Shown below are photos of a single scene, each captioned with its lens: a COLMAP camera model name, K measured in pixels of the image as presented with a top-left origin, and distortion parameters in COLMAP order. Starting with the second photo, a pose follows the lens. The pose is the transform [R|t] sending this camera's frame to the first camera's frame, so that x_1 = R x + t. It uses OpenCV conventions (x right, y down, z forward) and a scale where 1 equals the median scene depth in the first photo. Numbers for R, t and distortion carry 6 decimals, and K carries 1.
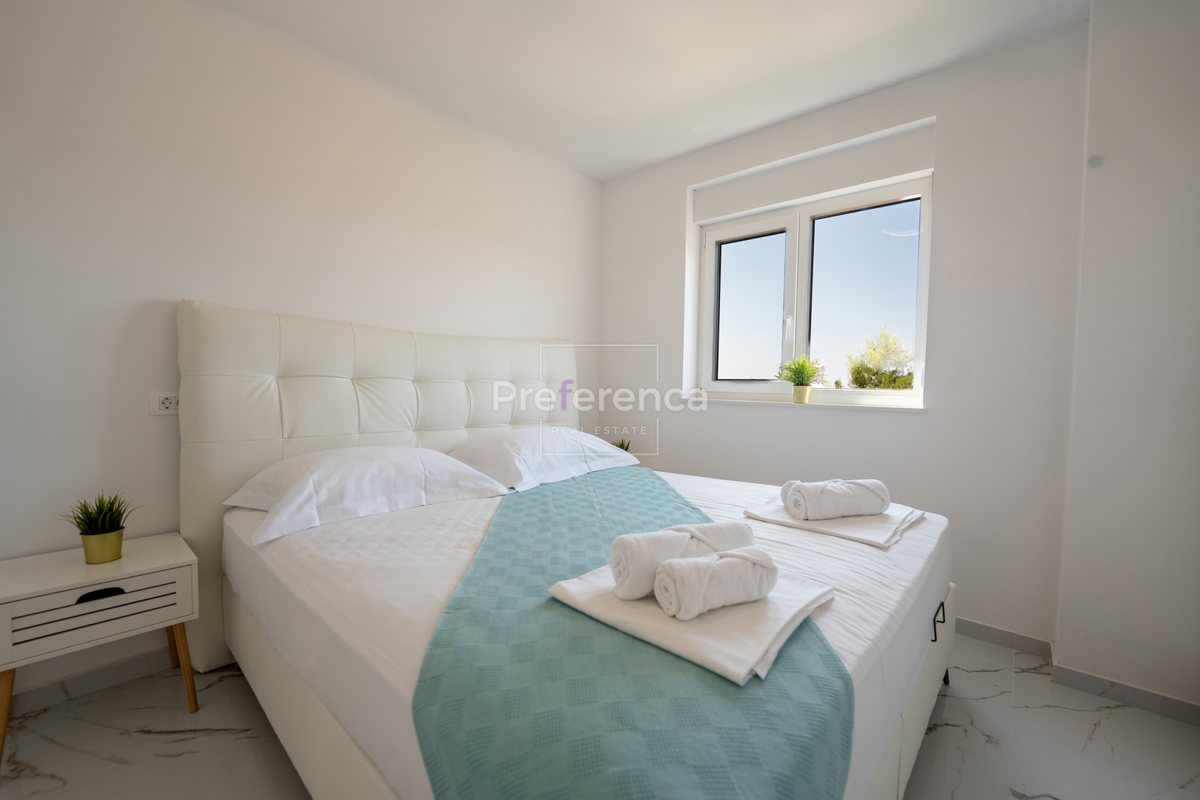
lens RADIAL K [[493.2, 0, 602.3], [0, 493.2, 406.0], [0, 0, 1]] dist [-0.026281, 0.005168]
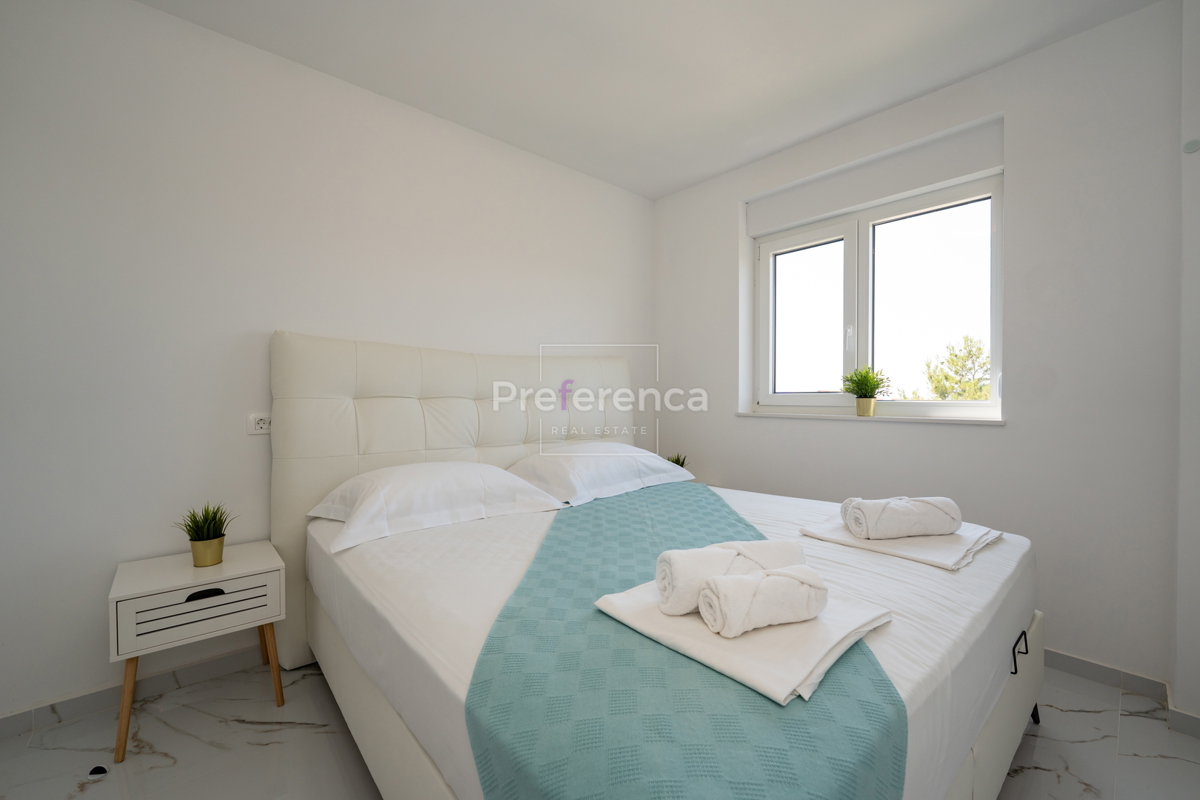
lens RADIAL K [[493.2, 0, 599.7], [0, 493.2, 405.9], [0, 0, 1]] dist [-0.026281, 0.005168]
pose [[0.991923, -0.014828, -0.125973, 0.021703], [0.011061, 0.999472, -0.030551, -0.003920], [0.126359, 0.028911, 0.991563, -0.019902]]
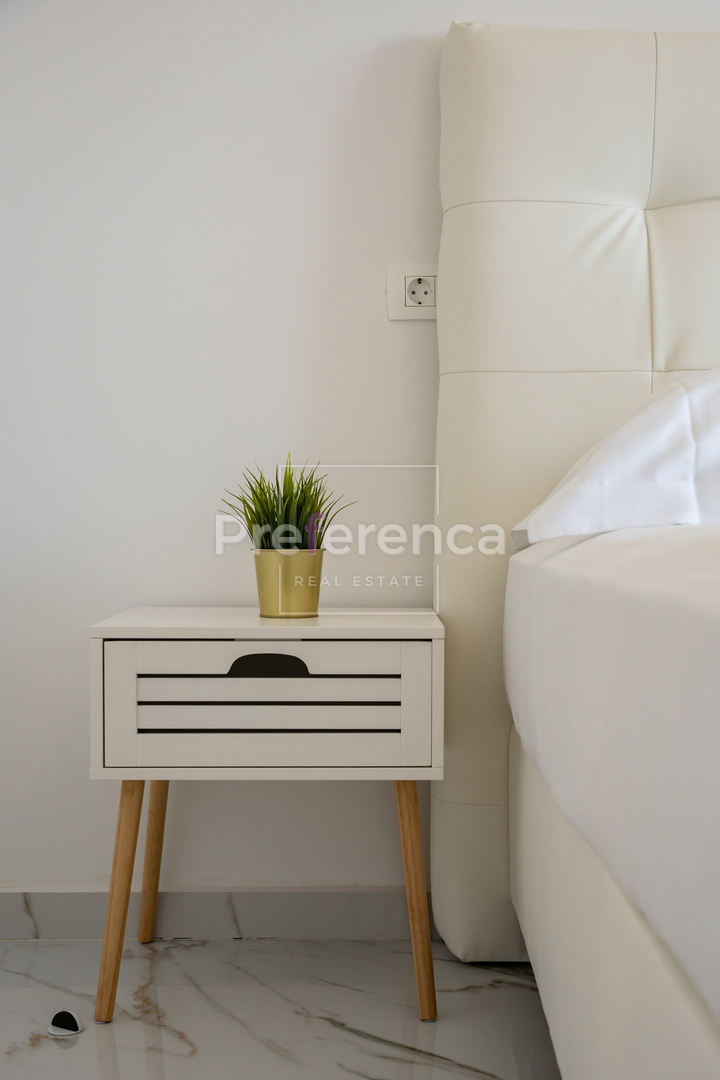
lens RADIAL K [[1494.4, 0, 359.0], [0, 1494.4, 532.4], [0, 0, 1]] dist [0.050535, 0.000000]
pose [[0.671430, 0.021005, -0.740771, 0.032979], [-0.026091, 0.999649, 0.004697, 0.247290], [0.740609, 0.016173, 0.671742, 0.124645]]
